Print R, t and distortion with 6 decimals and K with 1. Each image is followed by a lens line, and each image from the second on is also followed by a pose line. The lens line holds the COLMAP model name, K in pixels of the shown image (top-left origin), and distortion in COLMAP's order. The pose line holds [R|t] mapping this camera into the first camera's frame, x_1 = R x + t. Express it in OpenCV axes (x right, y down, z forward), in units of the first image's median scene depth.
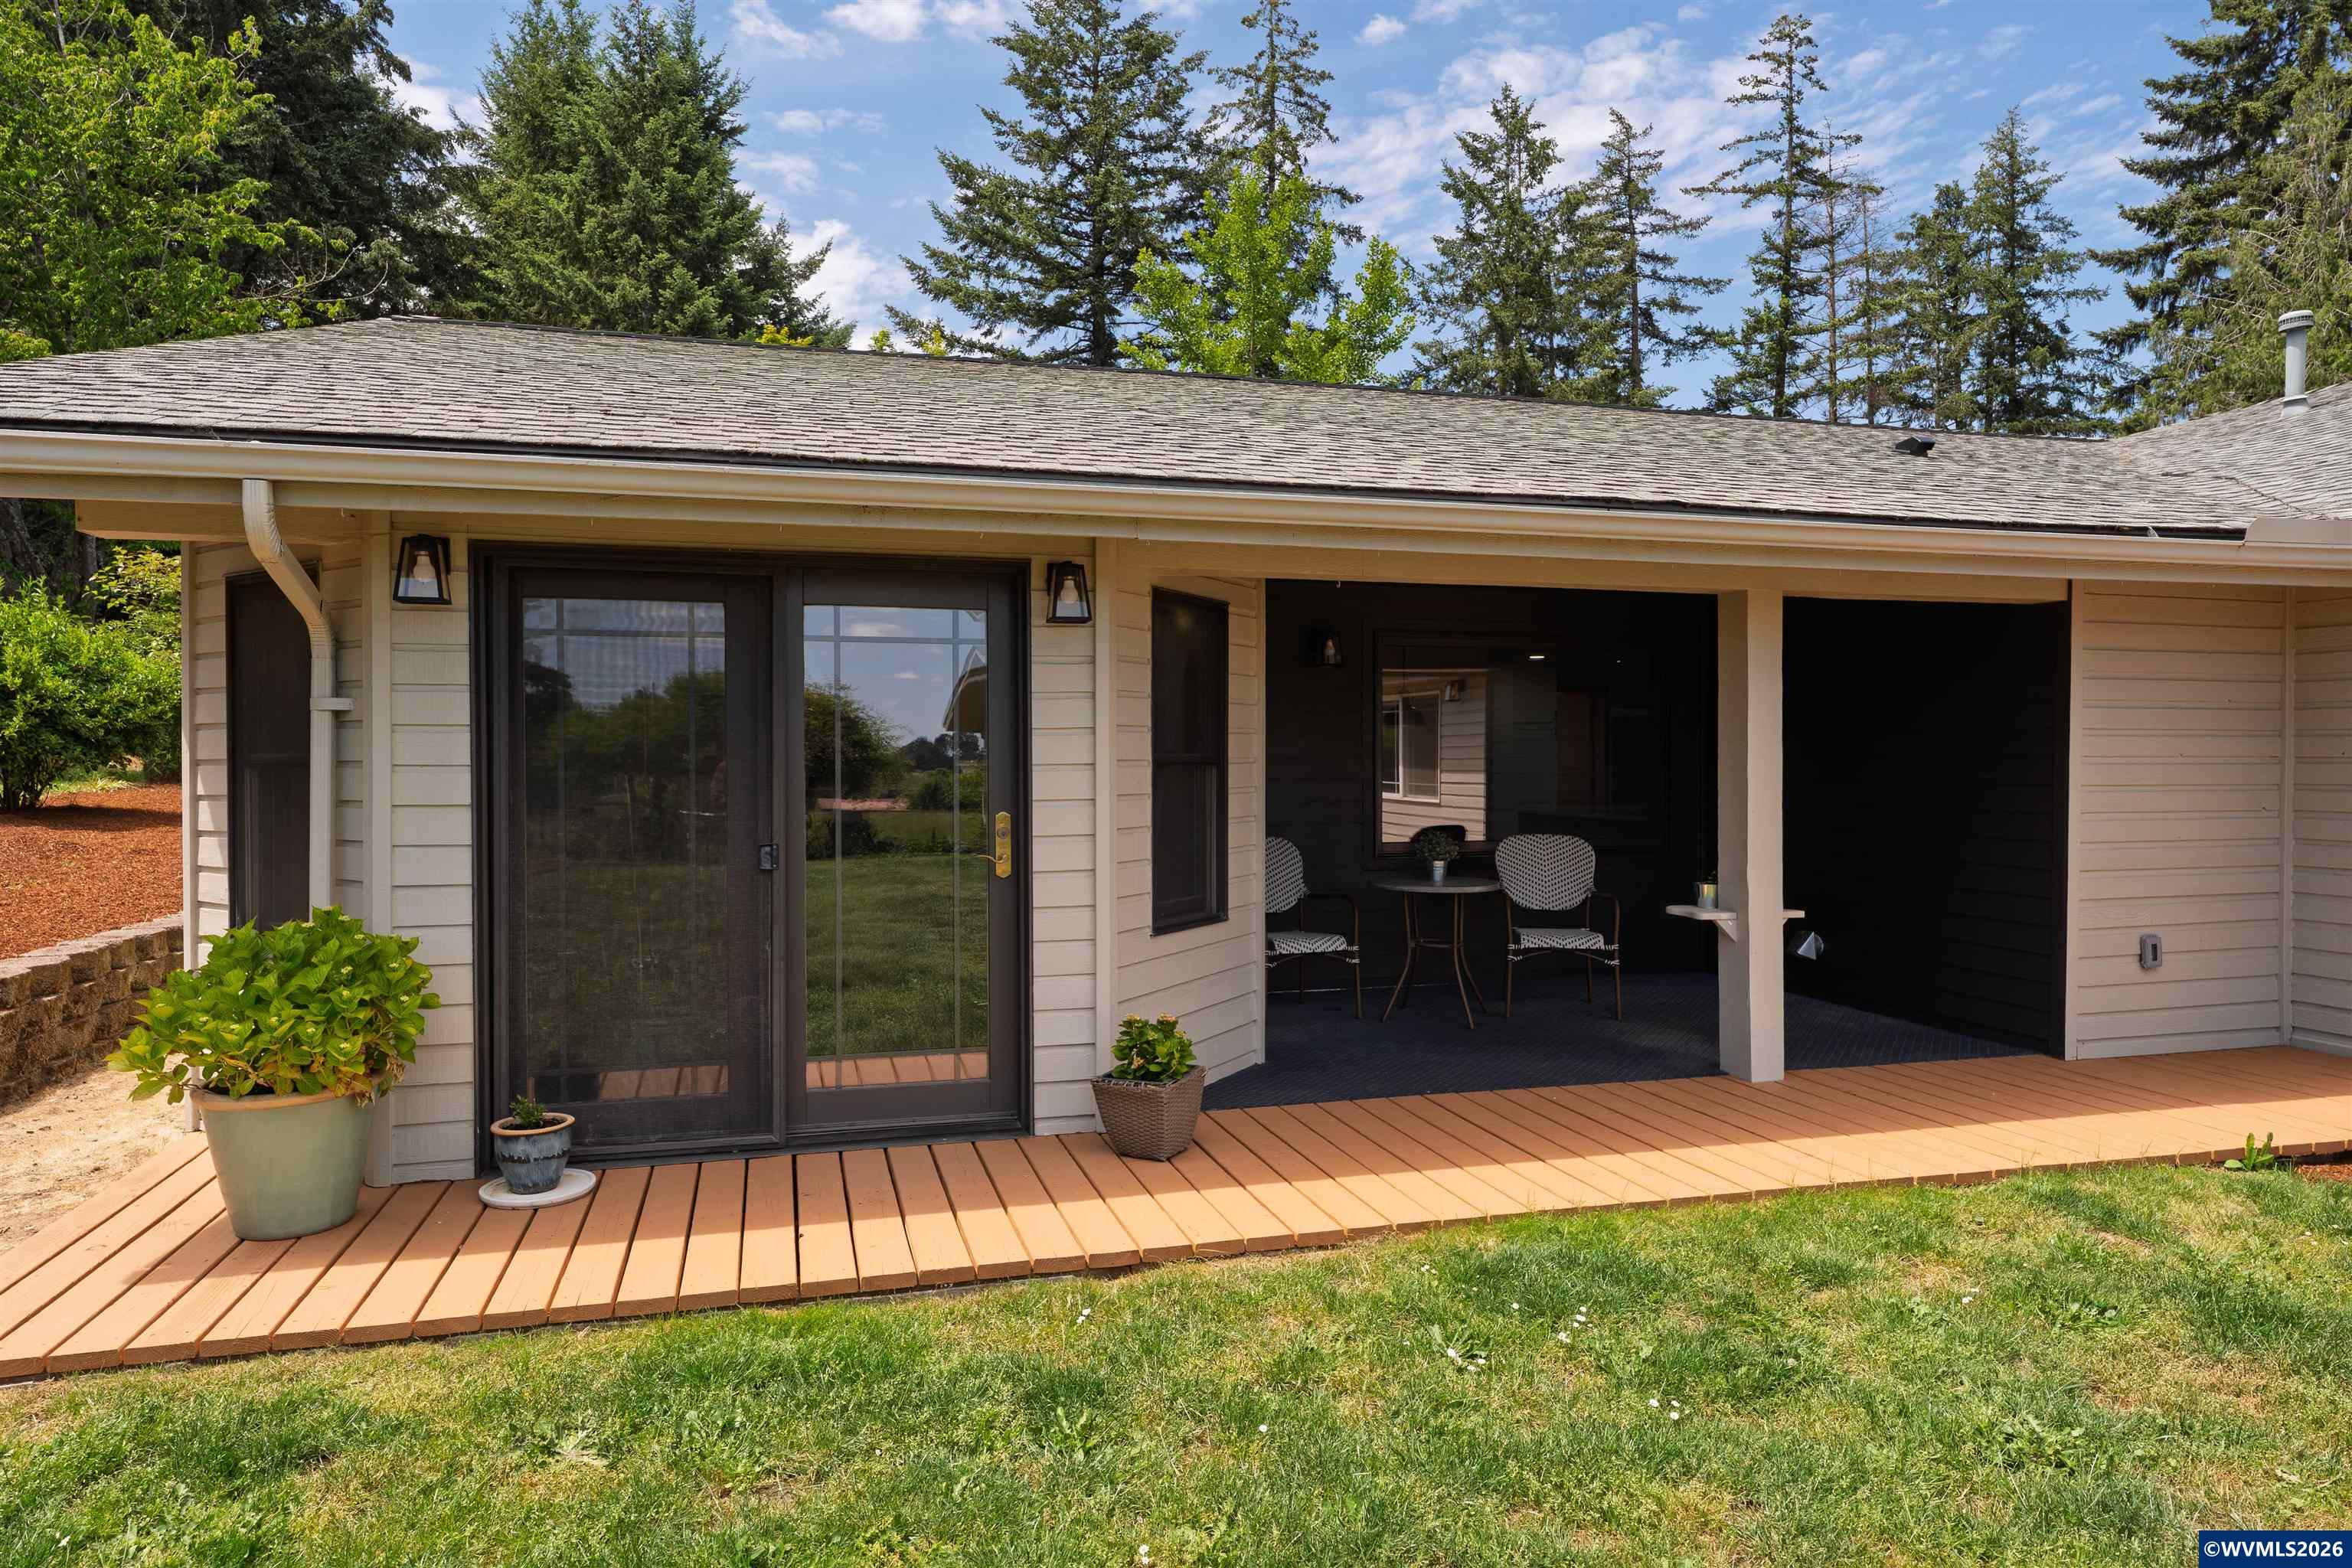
lens RADIAL K [[1414.5, 0, 1176.0], [0, 1414.5, 784.0], [0, 0, 1]] dist [-0.004614, -0.000913]
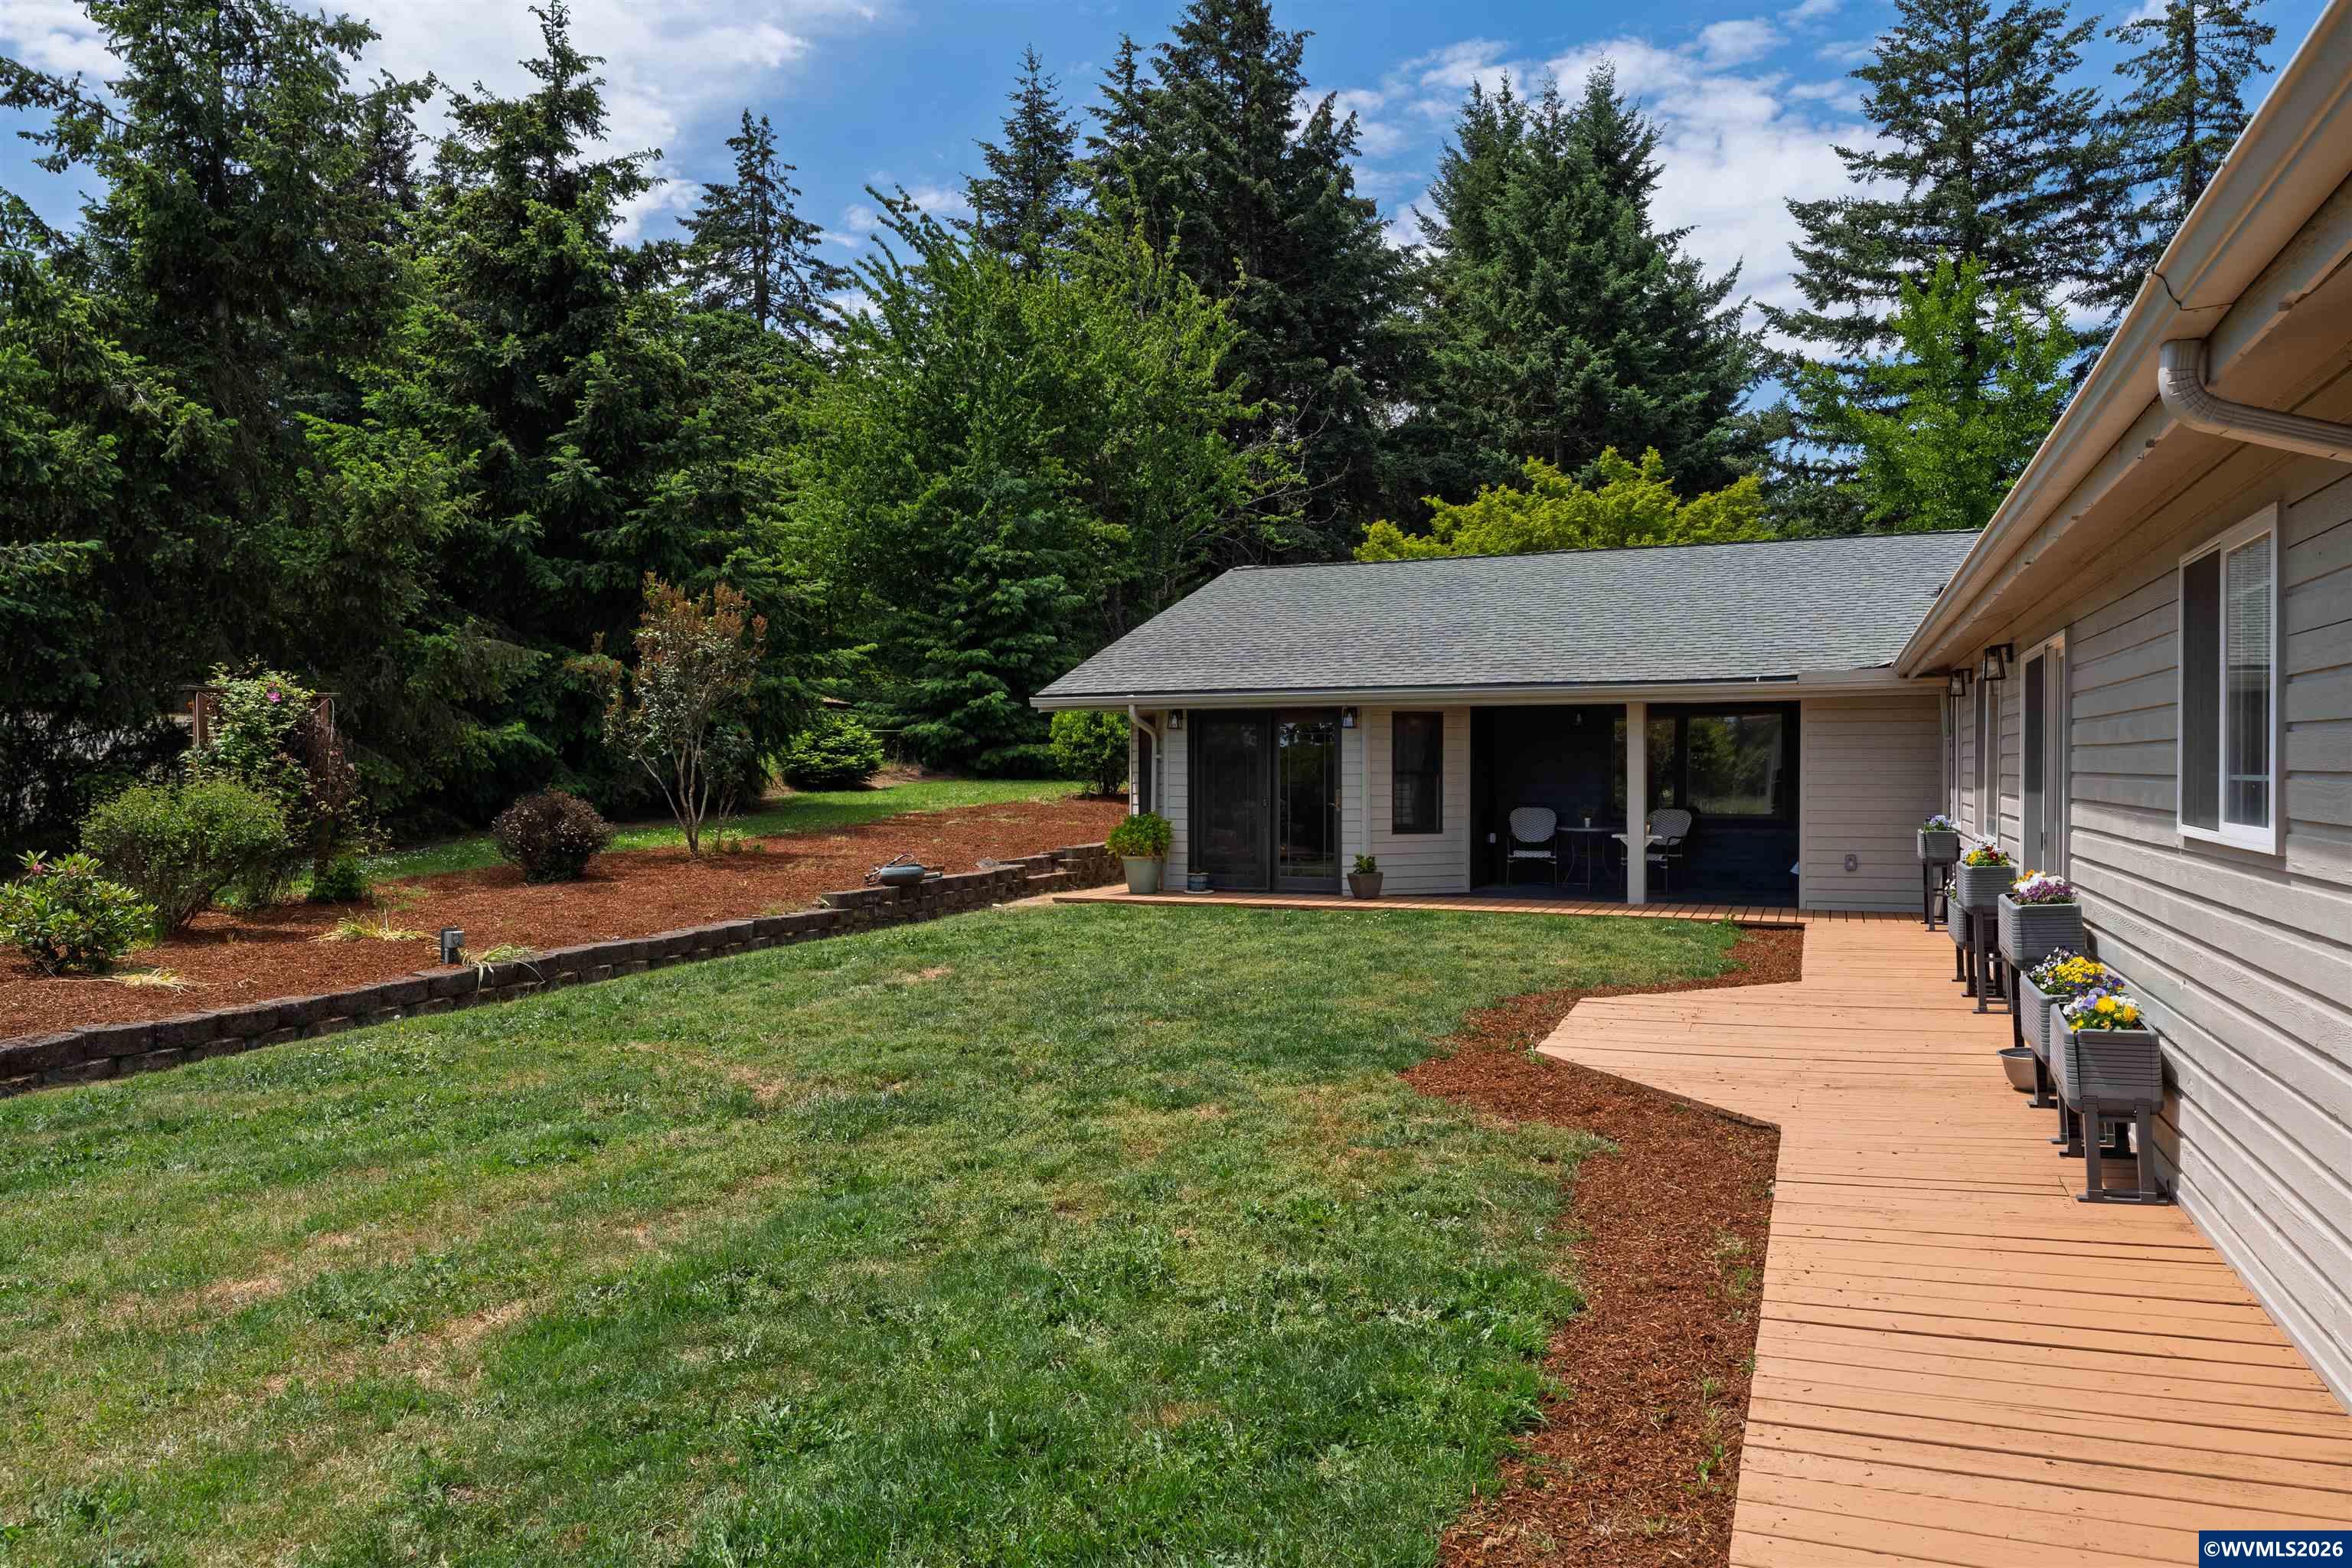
lens RADIAL K [[1586.7, 0, 1176.0], [0, 1586.7, 784.0], [0, 0, 1]] dist [0.002106, 0.000950]
pose [[0.789509, 0.006343, -0.613706, 0.202679], [-0.009737, 0.999950, -0.002192, 0.002225], [0.613662, 0.007706, 0.789531, -0.227646]]
